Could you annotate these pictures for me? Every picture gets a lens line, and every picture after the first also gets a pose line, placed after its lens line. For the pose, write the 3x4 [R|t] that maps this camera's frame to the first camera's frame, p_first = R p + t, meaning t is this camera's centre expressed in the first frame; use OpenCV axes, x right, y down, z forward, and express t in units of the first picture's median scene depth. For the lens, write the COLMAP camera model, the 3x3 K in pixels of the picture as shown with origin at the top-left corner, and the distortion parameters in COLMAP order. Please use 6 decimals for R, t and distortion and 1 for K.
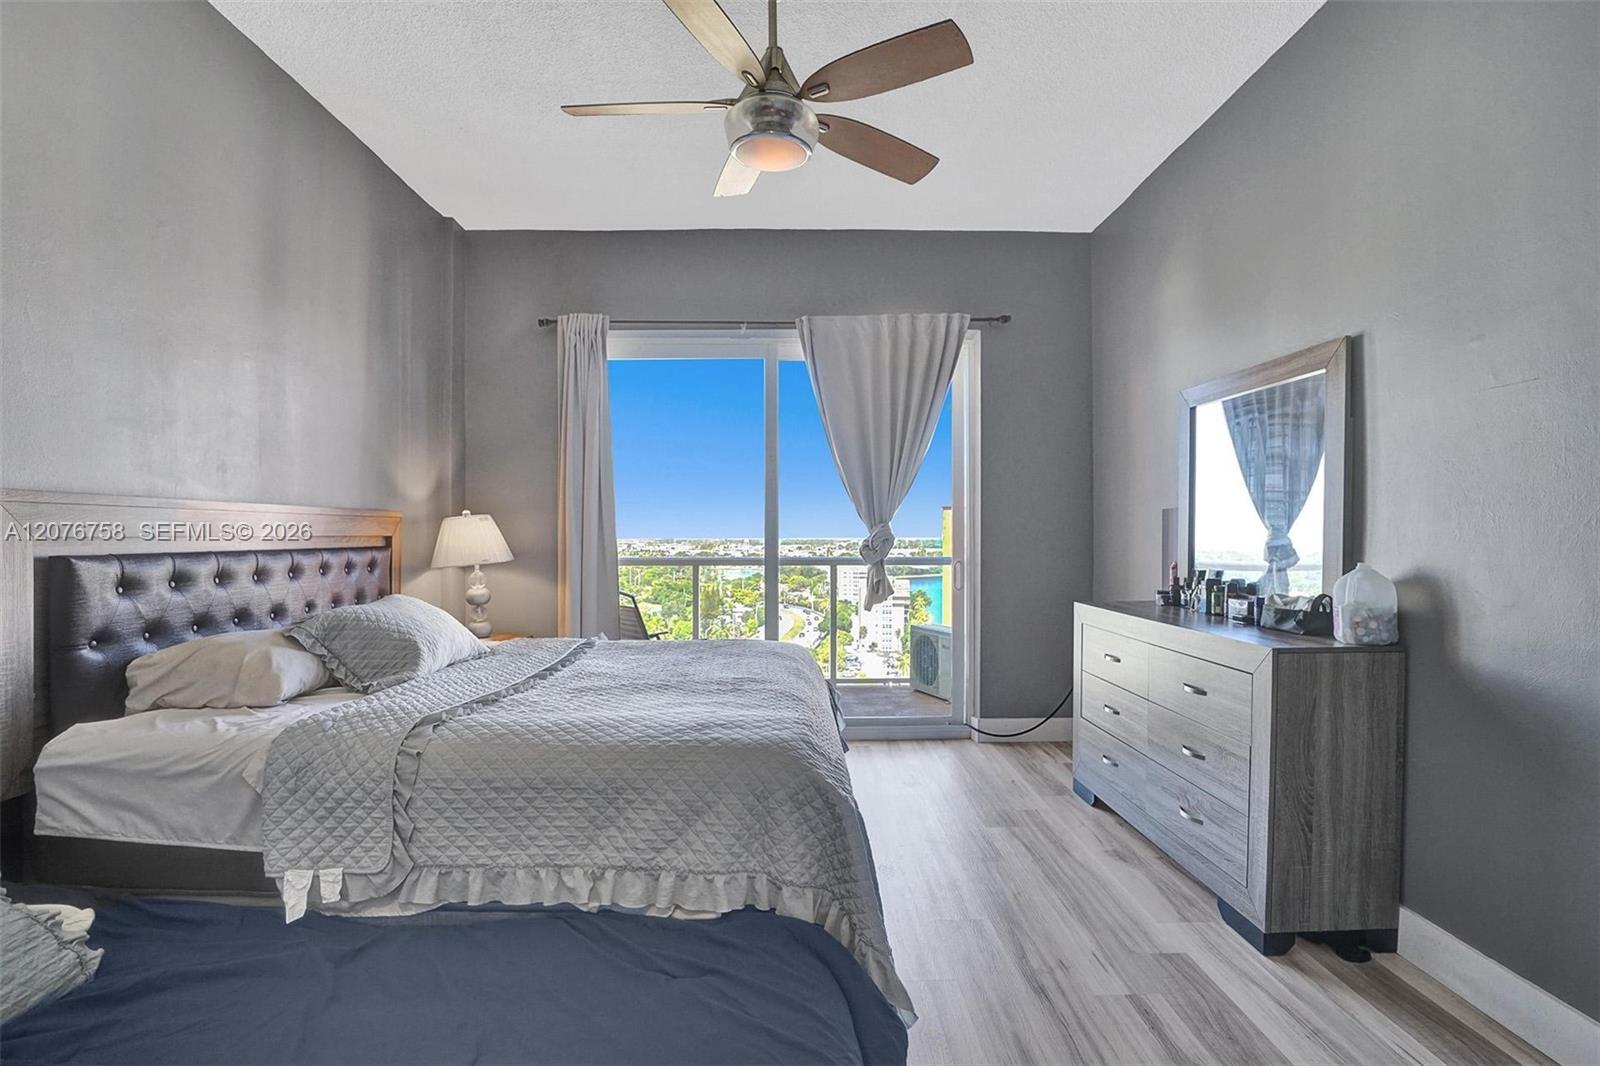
lens RADIAL K [[775.0, 0, 796.9], [0, 775.0, 539.0], [0, 0, 1]] dist [-0.078974, 0.032789]
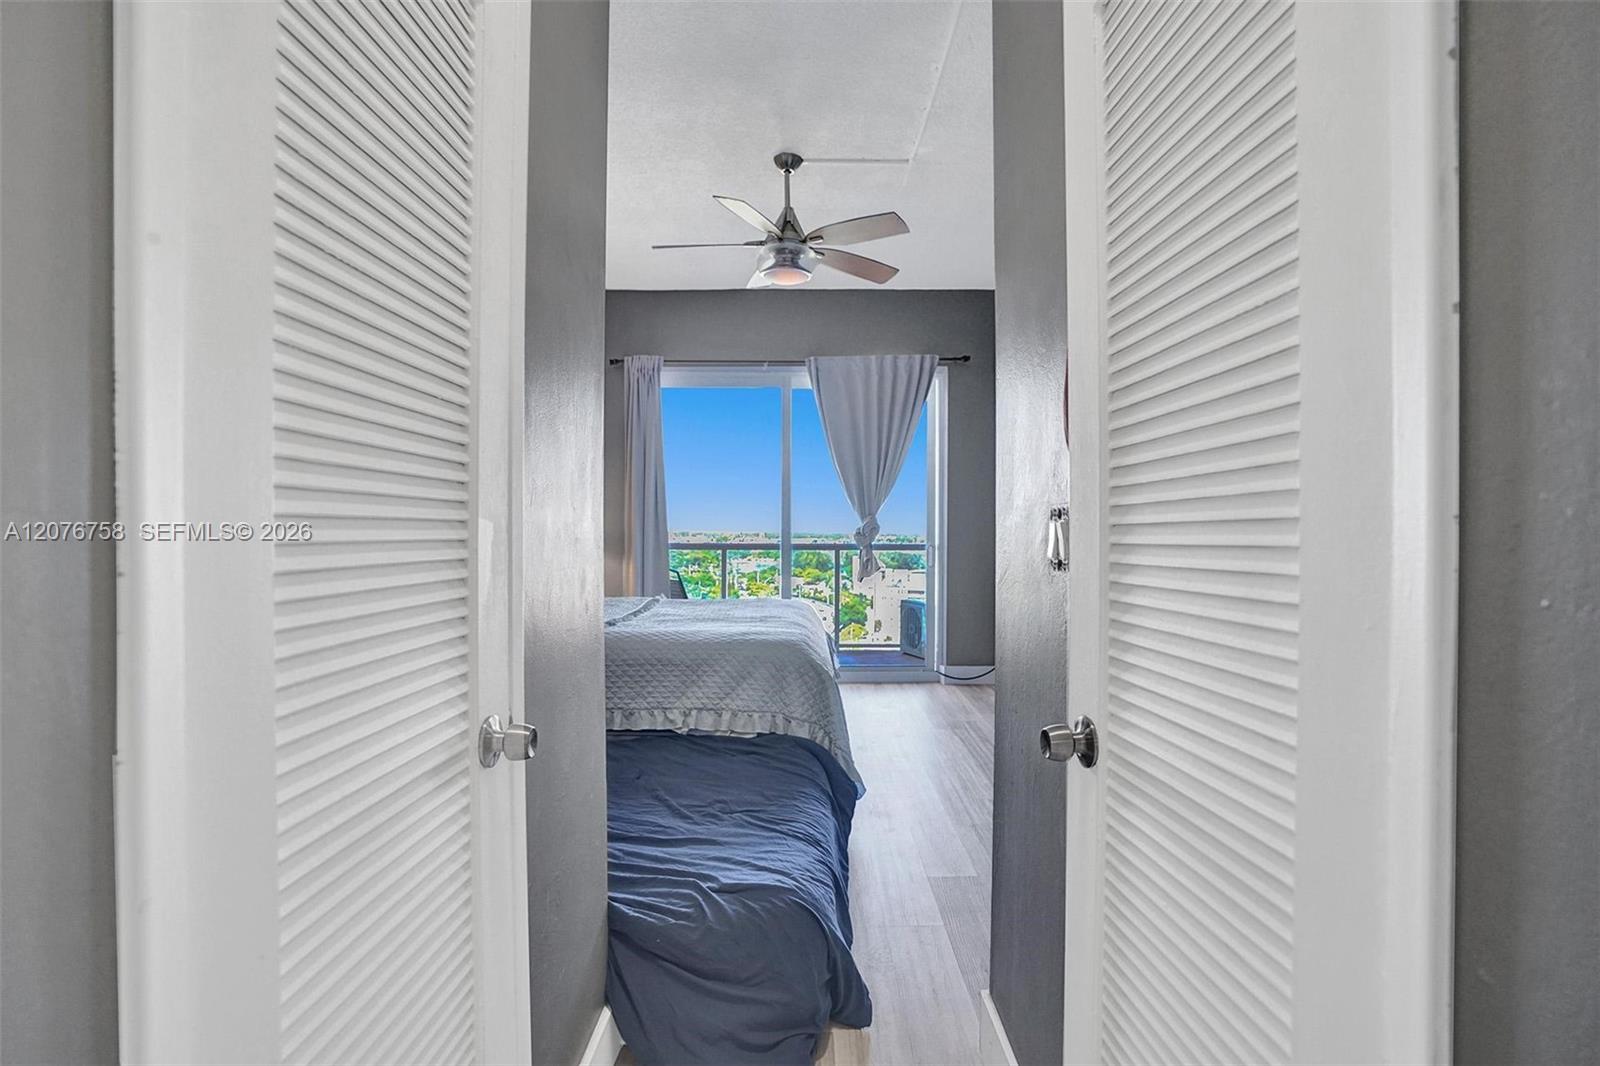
lens RADIAL K [[775.0, 0, 796.9], [0, 775.0, 539.0], [0, 0, 1]] dist [-0.078974, 0.032789]
pose [[0.999801, 0.002482, -0.019795, 0.011357], [-0.002318, 0.999963, 0.008325, 0.009097], [0.019815, -0.008277, 0.999769, -0.317627]]
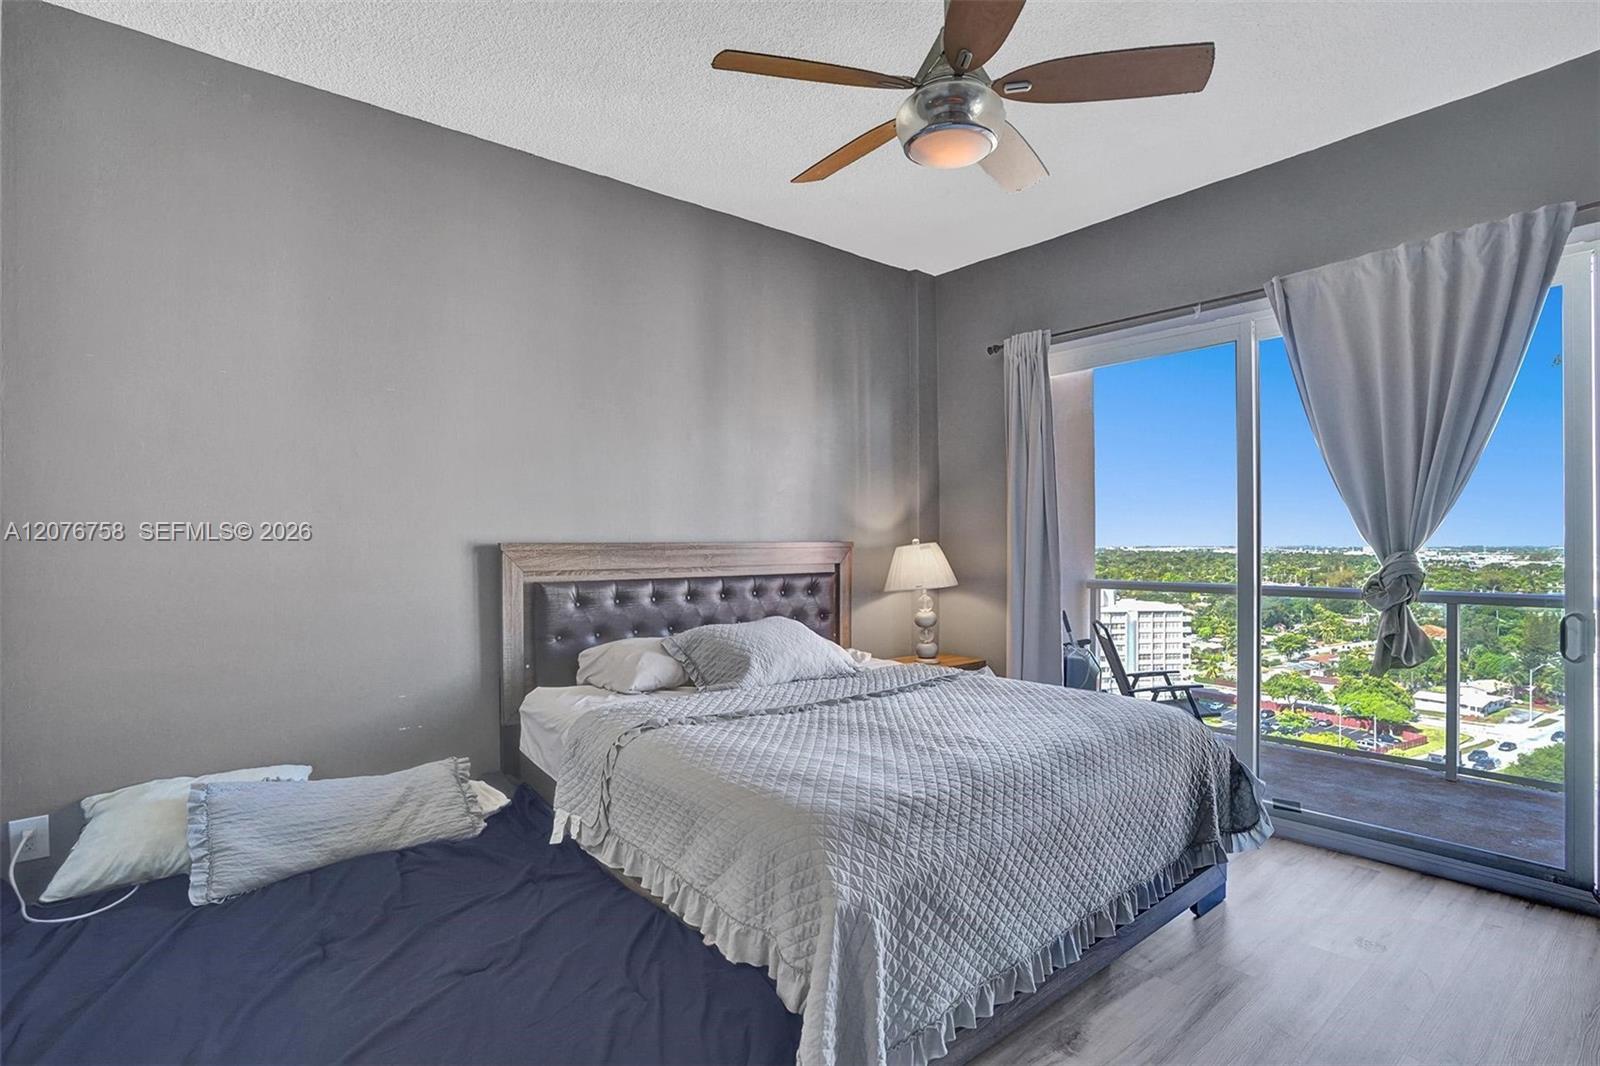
lens RADIAL K [[775.0, 0, 796.9], [0, 775.0, 539.0], [0, 0, 1]] dist [-0.078974, 0.032789]
pose [[0.618108, -0.006951, -0.786063, 0.303454], [-0.000646, 0.999956, -0.009350, -0.025199], [0.786093, 0.006287, 0.618076, 0.177095]]
